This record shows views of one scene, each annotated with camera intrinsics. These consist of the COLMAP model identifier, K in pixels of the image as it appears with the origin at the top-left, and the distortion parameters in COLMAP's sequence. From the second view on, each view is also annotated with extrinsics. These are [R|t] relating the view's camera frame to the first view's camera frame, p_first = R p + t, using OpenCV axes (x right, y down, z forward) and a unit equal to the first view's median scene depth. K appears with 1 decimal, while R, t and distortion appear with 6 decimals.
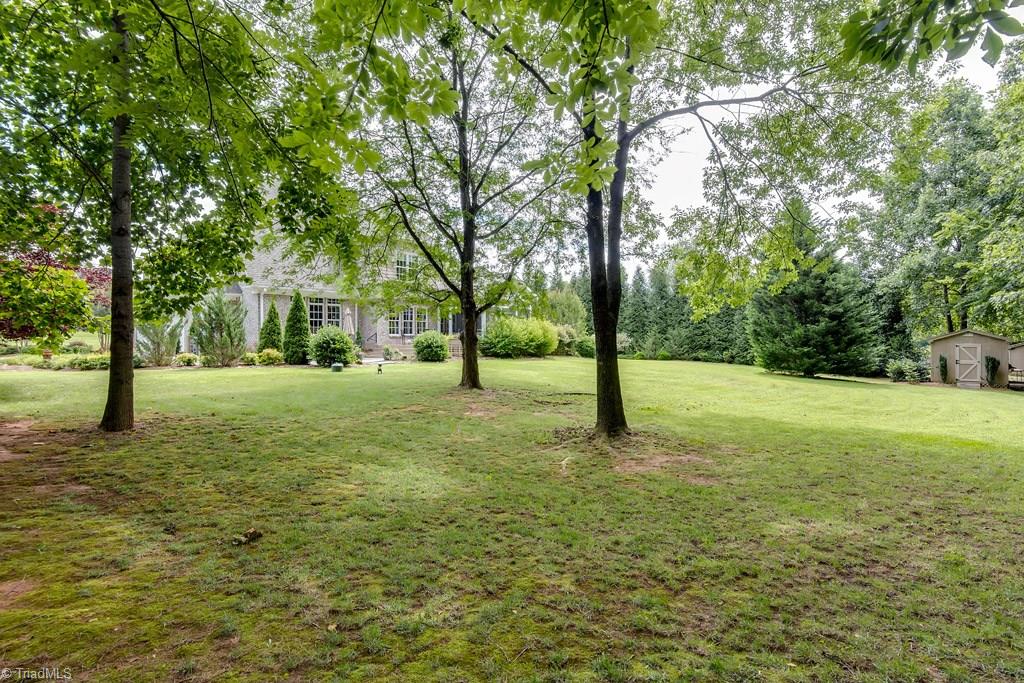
lens RADIAL K [[496.2, 0, 511.9], [0, 496.2, 345.2], [0, 0, 1]] dist [0.002004, -0.001648]
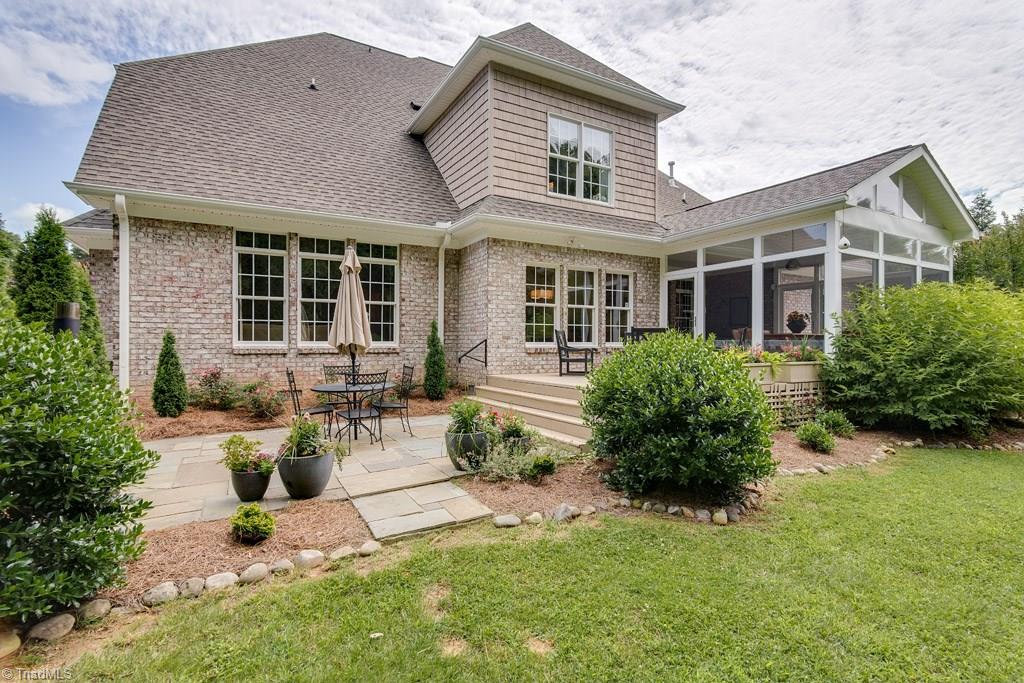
lens RADIAL K [[496.2, 0, 513.1], [0, 496.2, 342.8], [0, 0, 1]] dist [0.002004, -0.001648]
pose [[0.932036, 0.008385, -0.362269, -0.133446], [-0.008607, 0.999962, 0.001001, -0.023301], [0.362264, 0.002185, 0.932073, 0.692723]]
